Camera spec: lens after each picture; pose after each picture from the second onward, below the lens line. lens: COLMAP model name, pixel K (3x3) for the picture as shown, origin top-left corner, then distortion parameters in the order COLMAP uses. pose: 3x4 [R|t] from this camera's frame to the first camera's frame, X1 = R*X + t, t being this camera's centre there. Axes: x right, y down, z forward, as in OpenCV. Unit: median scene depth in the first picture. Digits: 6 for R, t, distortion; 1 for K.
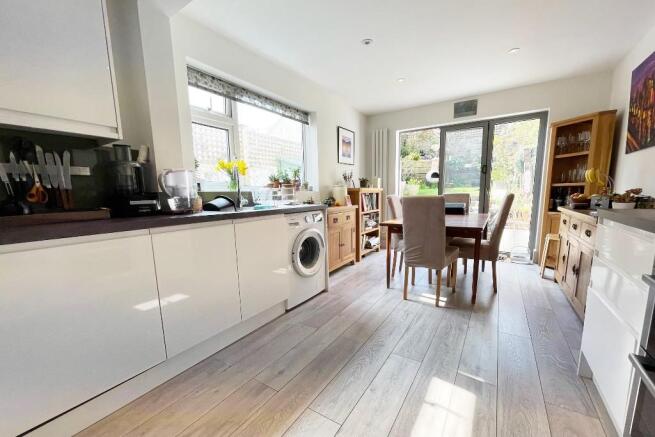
lens RADIAL K [[267.5, 0, 326.4], [0, 267.5, 233.1], [0, 0, 1]] dist [-0.001432, -0.000122]
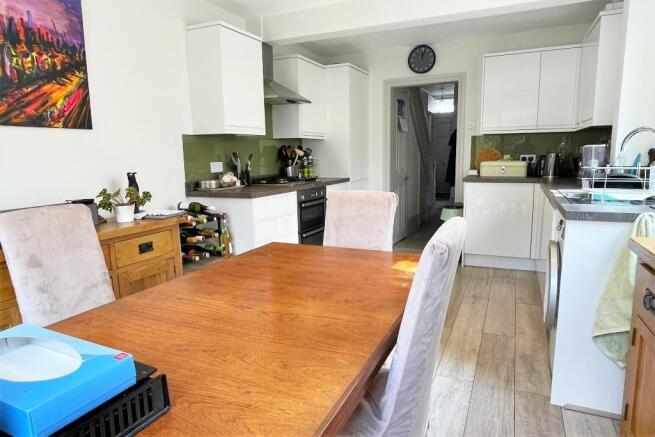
lens RADIAL K [[410.6, 0, 323.3], [0, 410.6, 219.6], [0, 0, 1]] dist [0.000639, -0.000994]
pose [[-0.989272, 0.062676, -0.131960, 0.490965], [0.019676, 0.952227, 0.304758, -0.312090], [0.144757, 0.298892, -0.943244, 1.615110]]
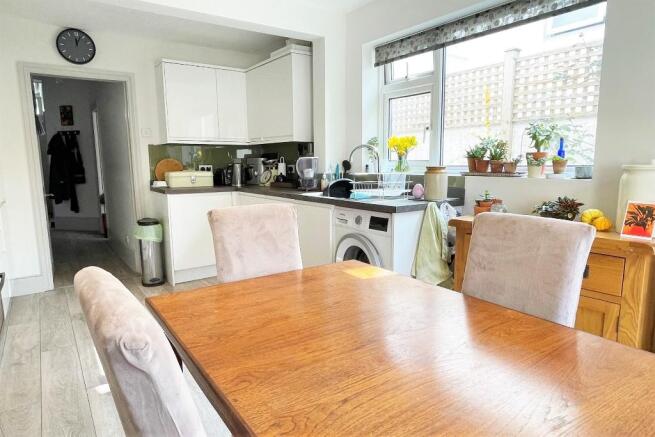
lens RADIAL K [[410.6, 0, 324.5], [0, 410.6, 221.3], [0, 0, 1]] dist [0.000639, -0.000994]
pose [[-0.378087, 0.161806, -0.911520, 0.859751], [-0.118586, 0.968032, 0.221025, -0.252949], [0.918144, 0.191660, -0.346812, 1.198046]]
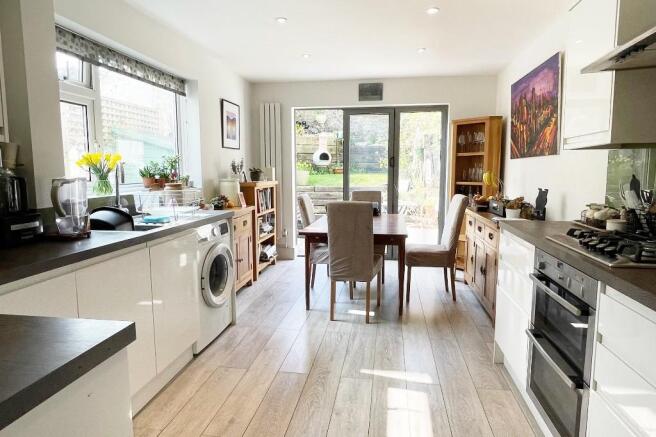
lens RADIAL K [[411.2, 0, 328.9], [0, 411.2, 215.7], [0, 0, 1]] dist [0.000639, -0.000994]
pose [[0.910247, -0.025652, 0.413270, -0.244450], [0.042395, 0.998608, -0.031392, -0.044632], [-0.411890, 0.046095, 0.910067, -0.203230]]
